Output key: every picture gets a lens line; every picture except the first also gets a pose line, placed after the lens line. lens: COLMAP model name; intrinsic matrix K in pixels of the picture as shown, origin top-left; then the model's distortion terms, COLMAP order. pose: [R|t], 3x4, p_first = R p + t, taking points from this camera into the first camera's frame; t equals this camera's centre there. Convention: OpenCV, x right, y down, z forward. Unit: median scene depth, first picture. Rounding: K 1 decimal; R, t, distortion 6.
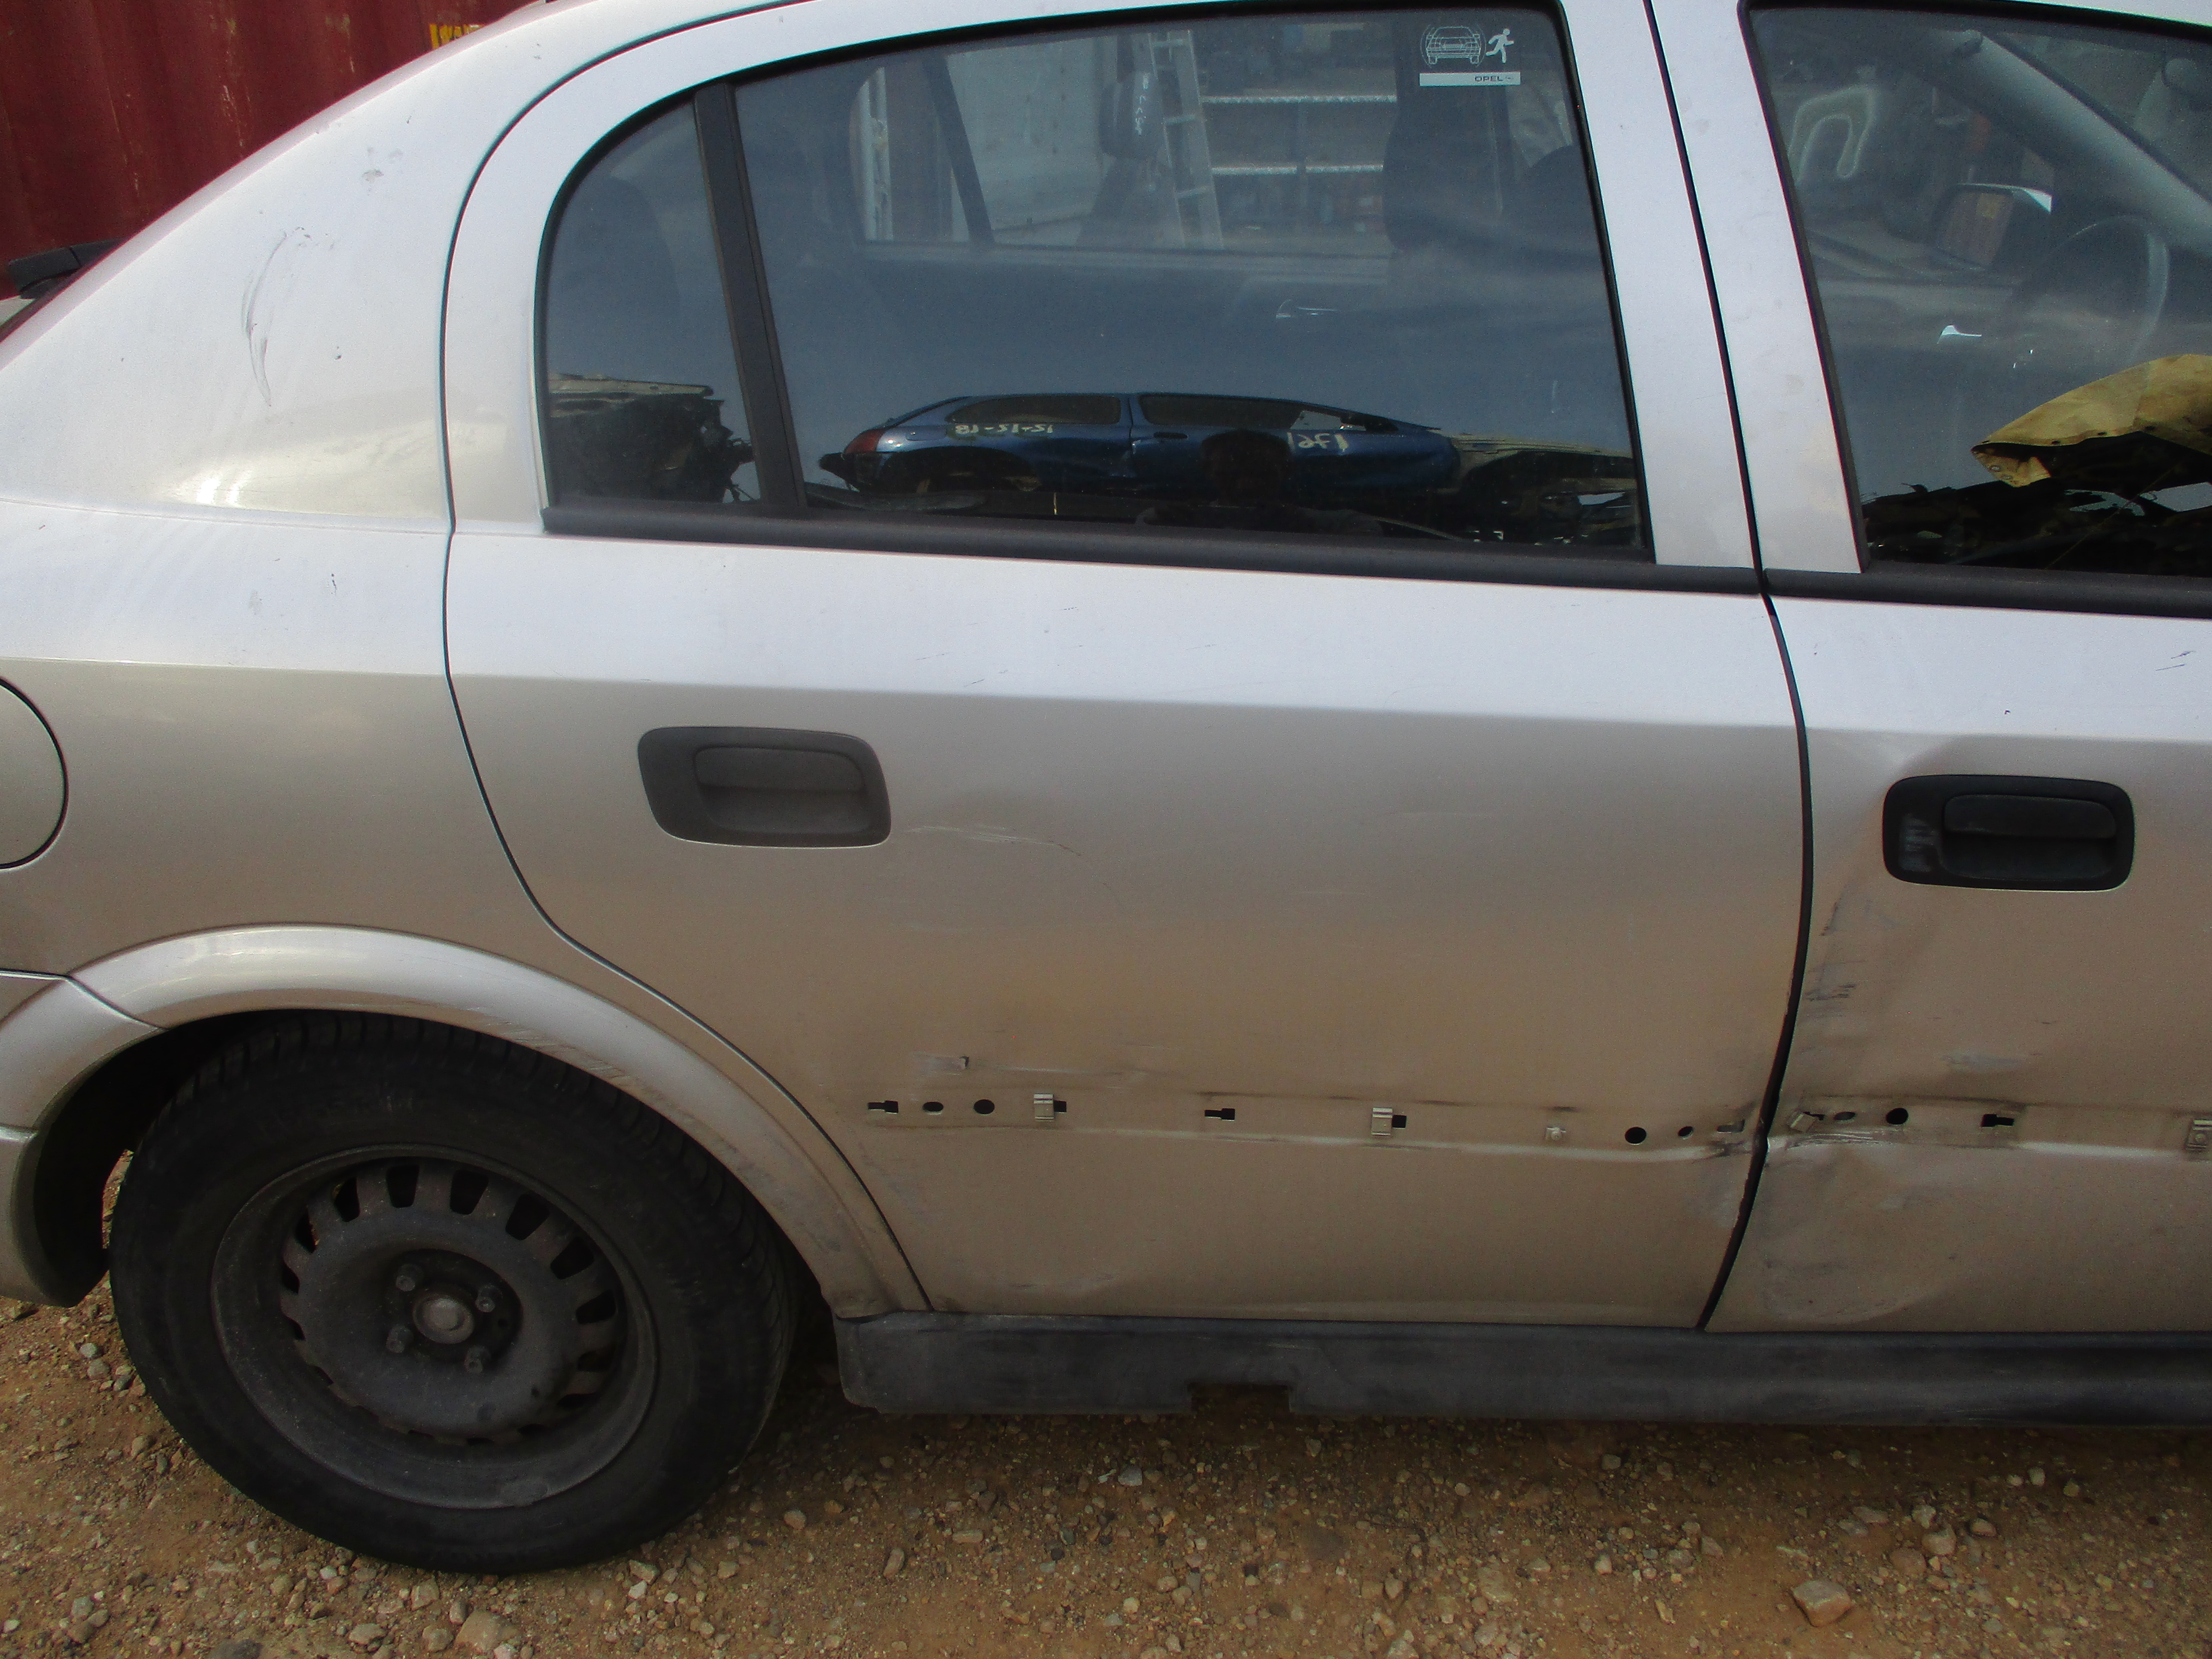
lens RADIAL K [[1803.7, 0, 1114.7], [0, 1803.7, 840.7], [0, 0, 1]] dist [-0.030771, -0.001908]
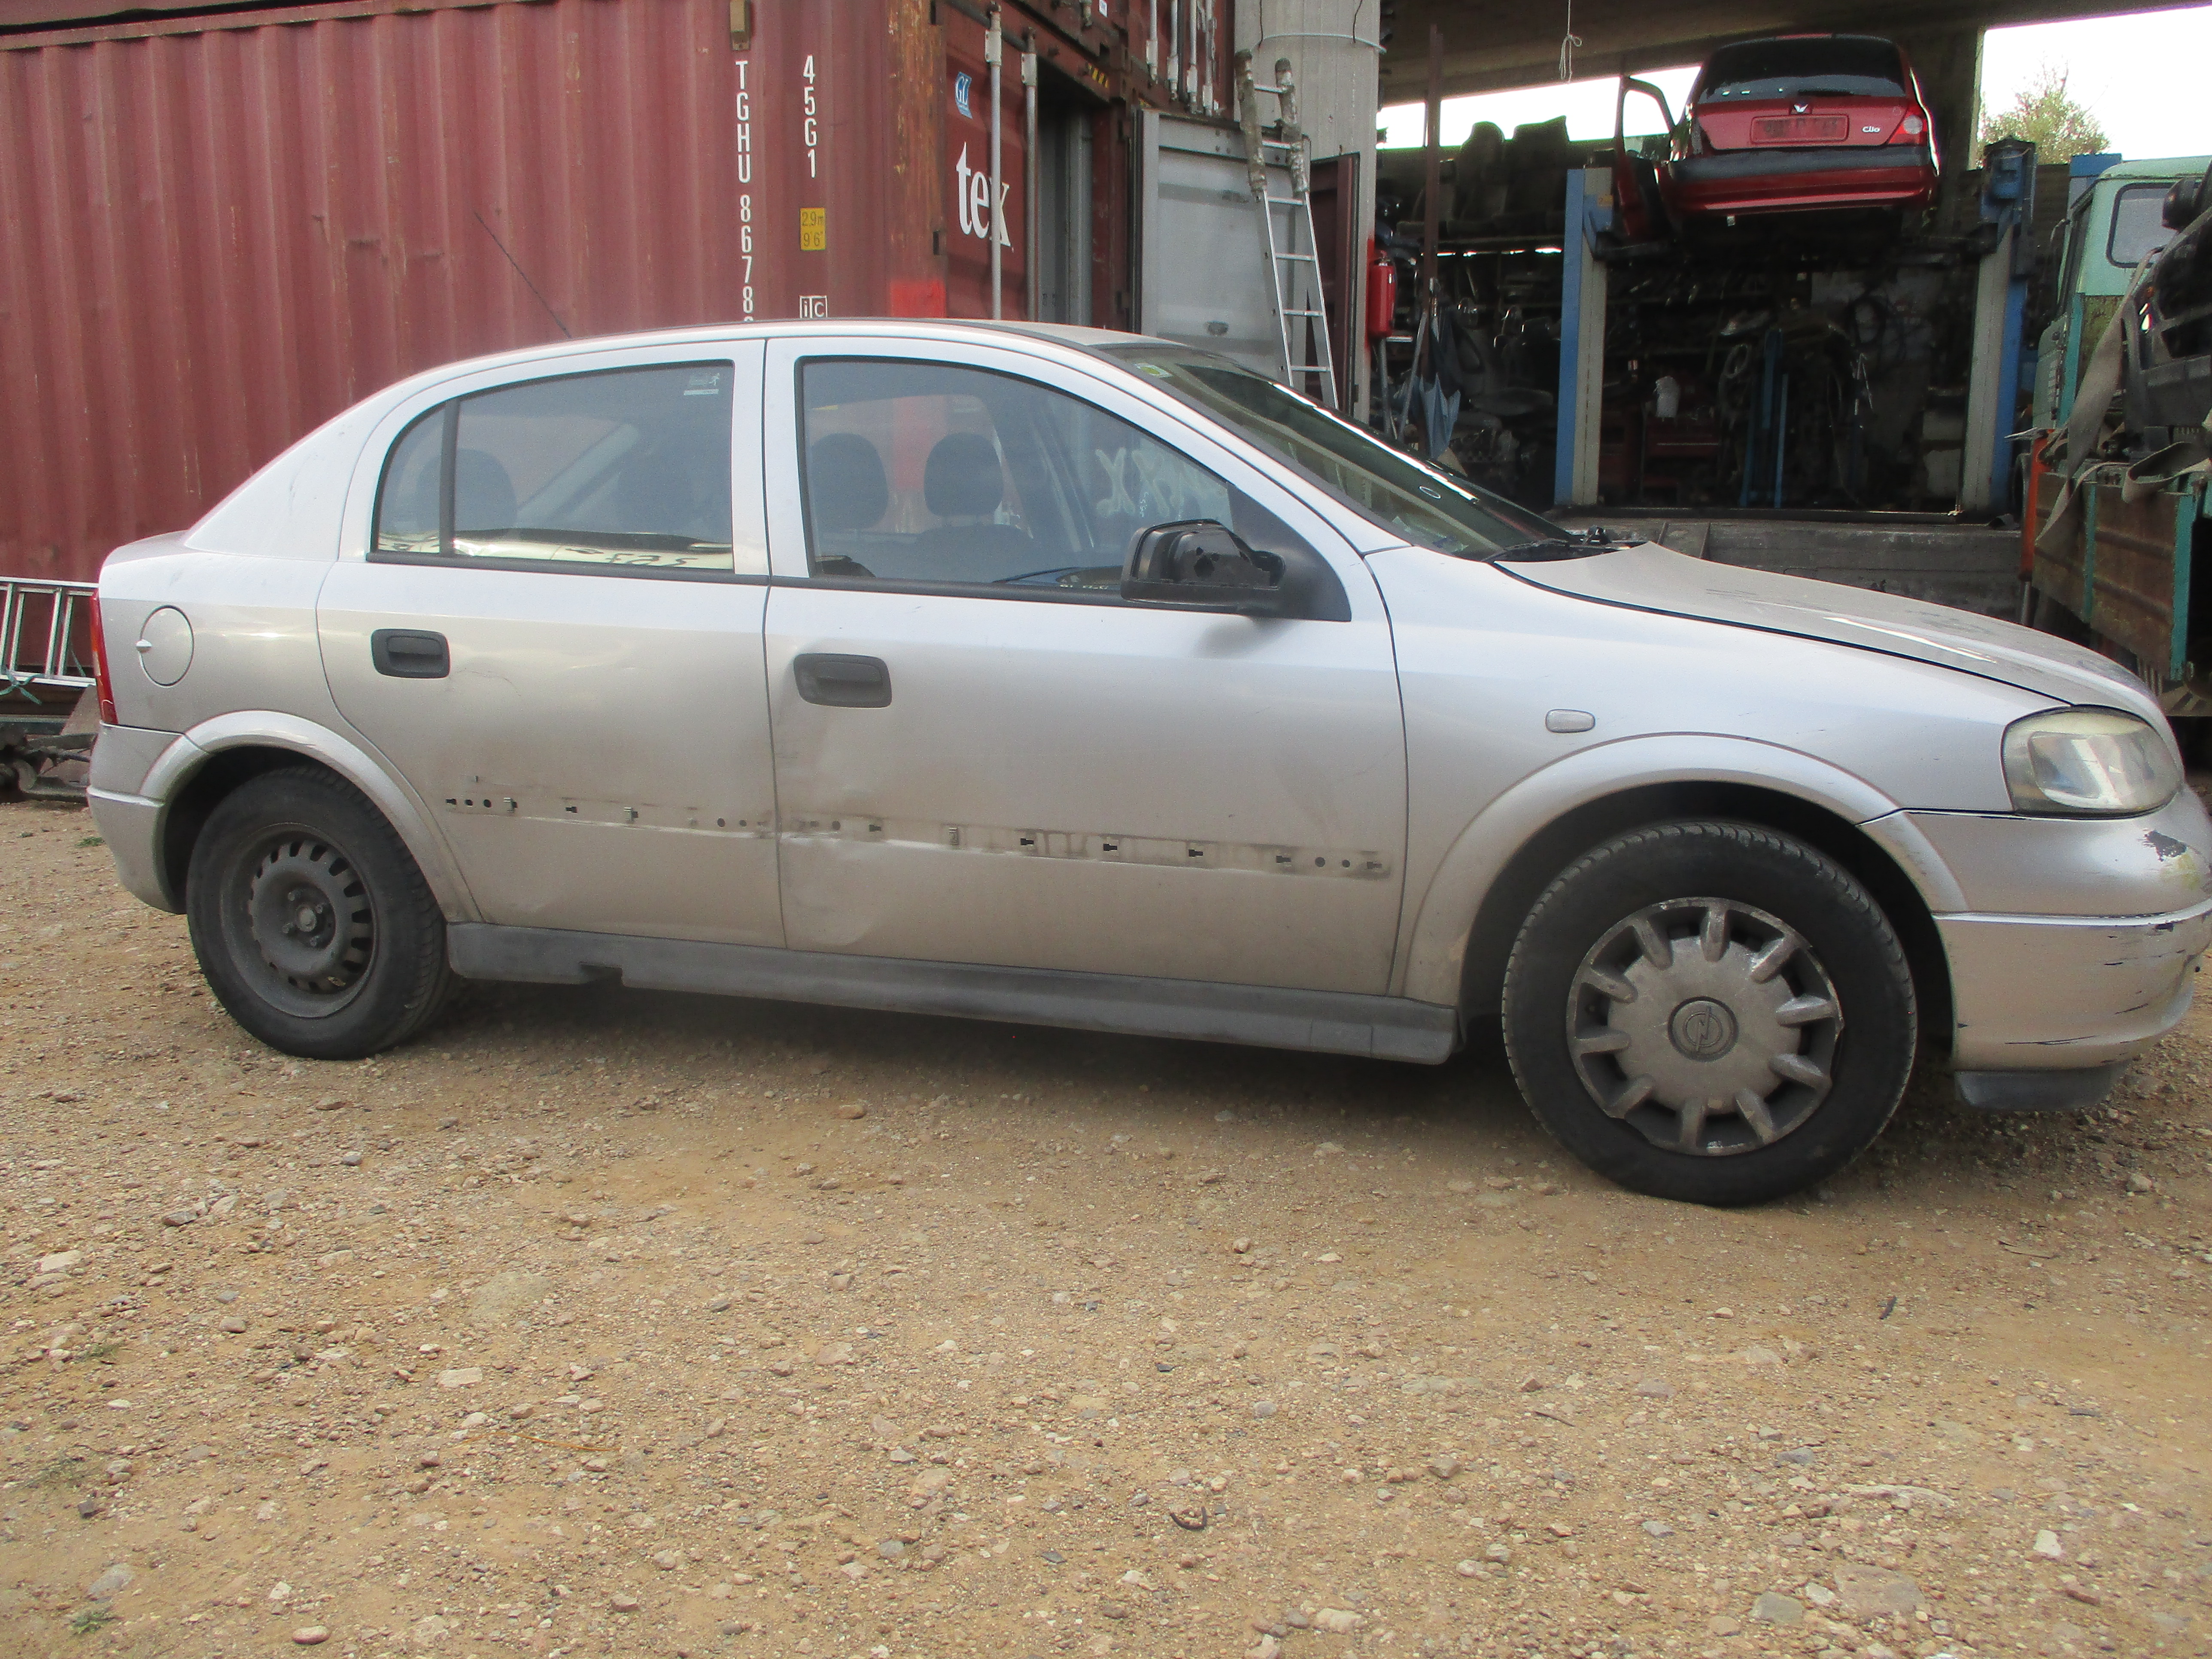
lens RADIAL K [[1816.9, 0, 1116.0], [0, 1816.9, 832.1], [0, 0, 1]] dist [-0.036188, 0.014096]
pose [[0.956435, 0.055738, -0.286576, 1.296025], [-0.124272, 0.965962, -0.226878, 0.576427], [0.264176, 0.252607, 0.930807, -0.900252]]
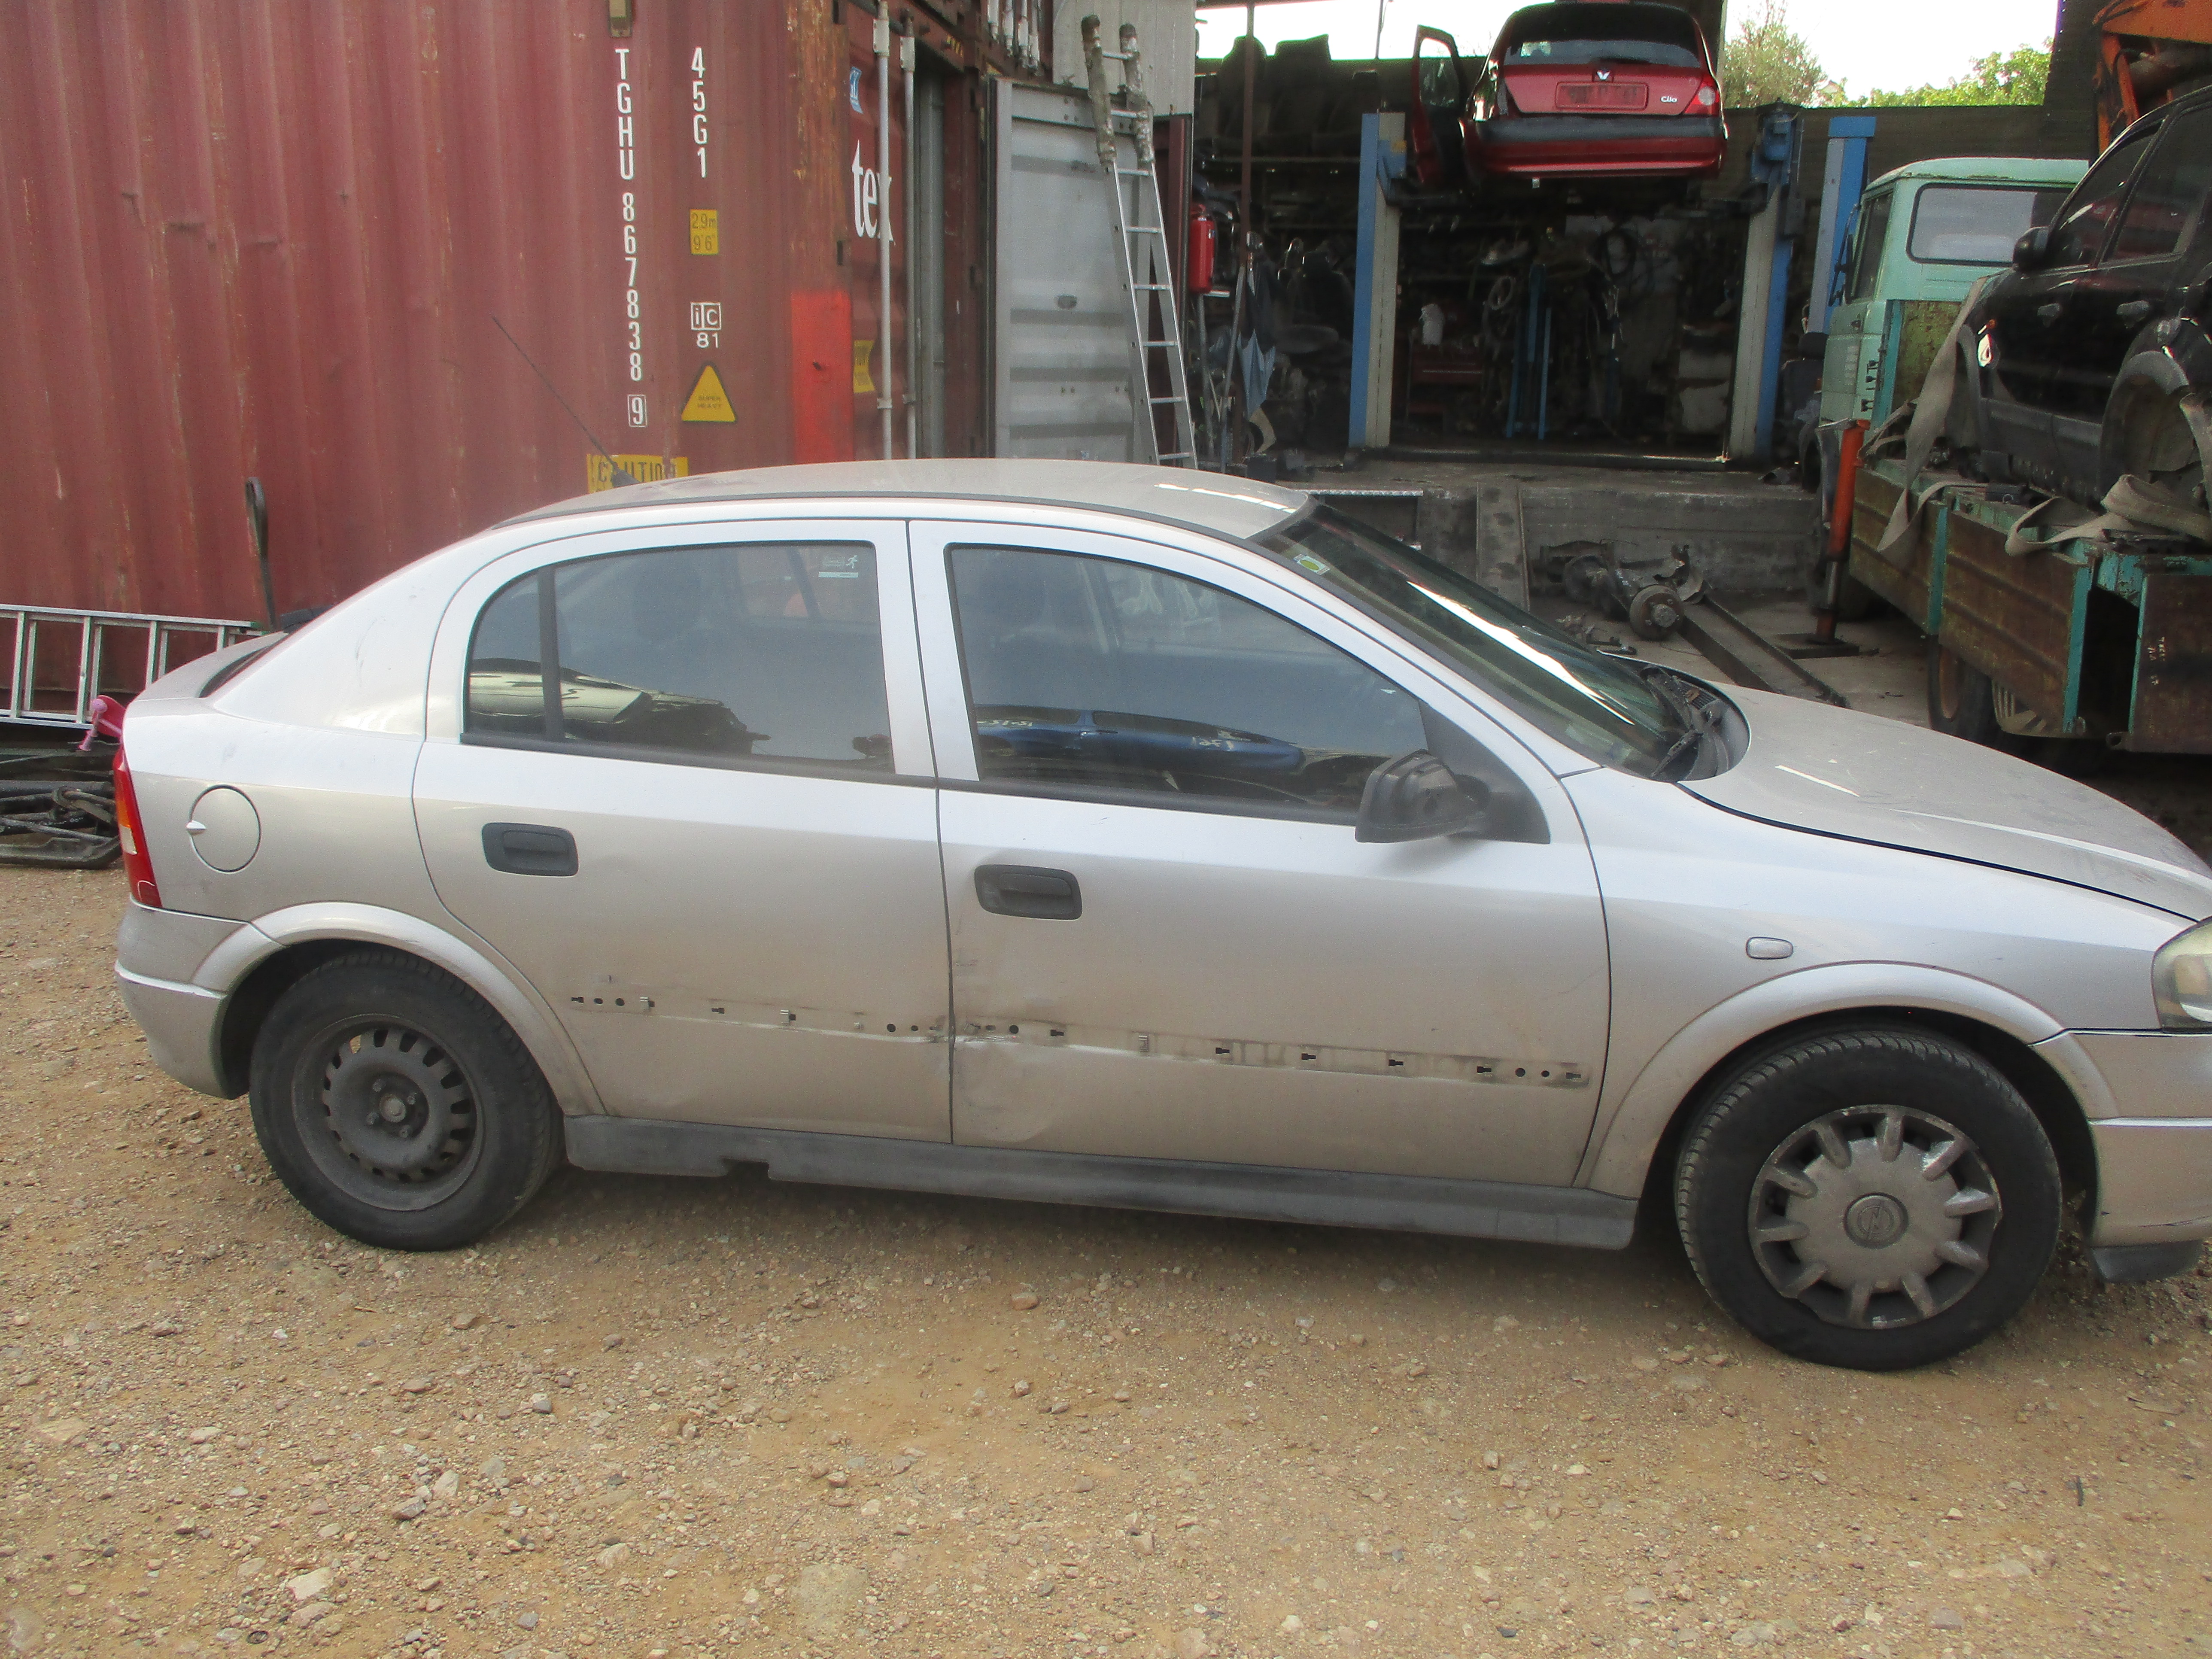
lens RADIAL K [[1816.9, 0, 1116.0], [0, 1816.9, 832.1], [0, 0, 1]] dist [-0.036188, 0.014096]
pose [[0.990855, 0.046466, -0.126679, 0.768215], [-0.068450, 0.982160, -0.175144, 0.274850], [0.116280, 0.182214, 0.976359, -1.104430]]
